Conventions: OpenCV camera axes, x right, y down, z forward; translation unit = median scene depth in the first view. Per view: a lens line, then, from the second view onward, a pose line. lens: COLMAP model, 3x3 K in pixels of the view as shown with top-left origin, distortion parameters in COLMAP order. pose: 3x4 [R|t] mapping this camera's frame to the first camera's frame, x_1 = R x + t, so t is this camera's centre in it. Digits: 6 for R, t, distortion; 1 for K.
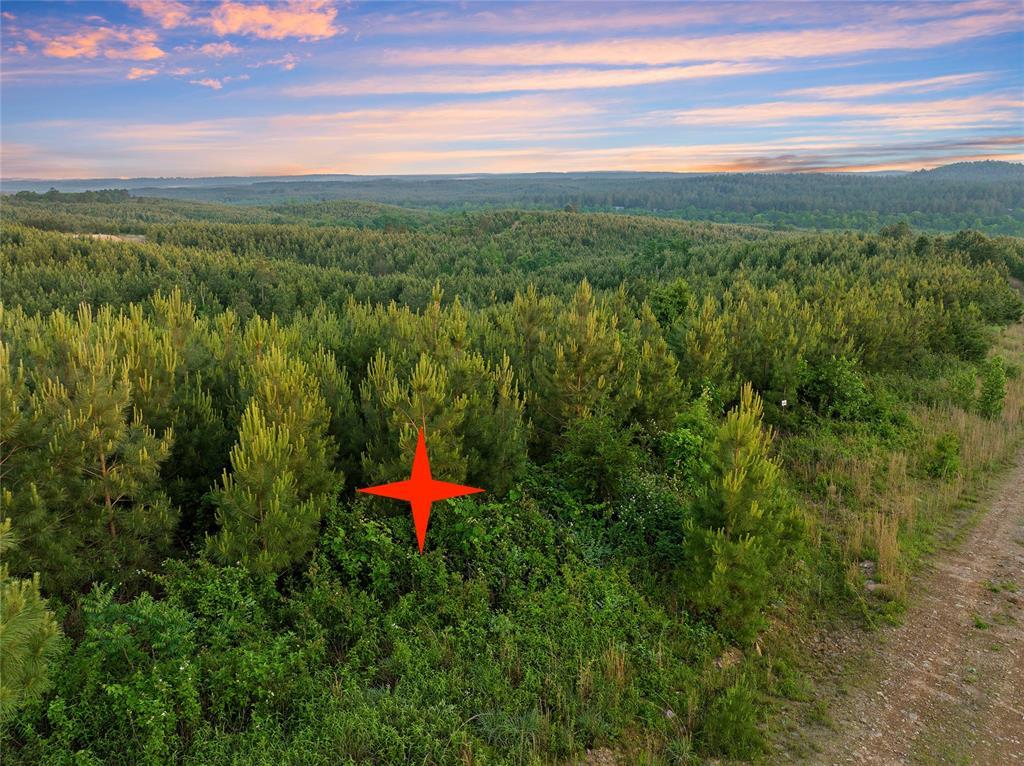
lens RADIAL K [[723.3, 0, 512.0], [0, 723.3, 383.0], [0, 0, 1]] dist [-0.038153, 0.002167]
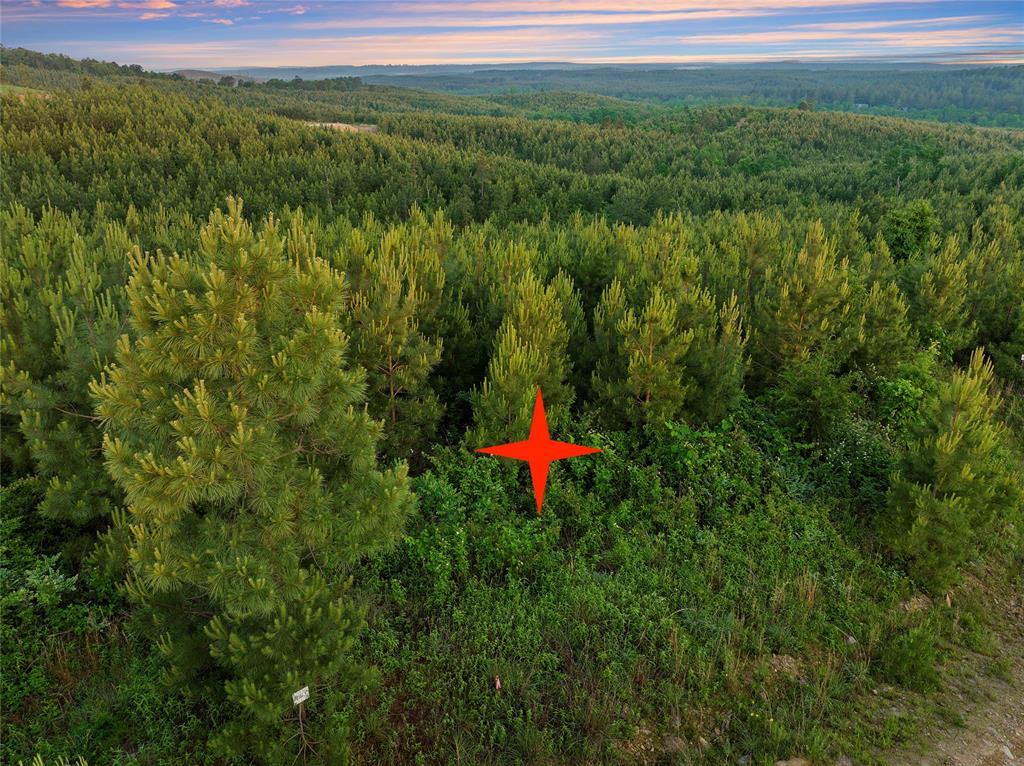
lens RADIAL K [[723.3, 0, 512.0], [0, 723.3, 383.0], [0, 0, 1]] dist [-0.038153, 0.002167]
pose [[0.959387, 0.113858, -0.258095, -0.035167], [-0.077143, 0.985945, 0.148193, -0.044802], [0.271340, -0.122264, 0.954686, -0.121459]]
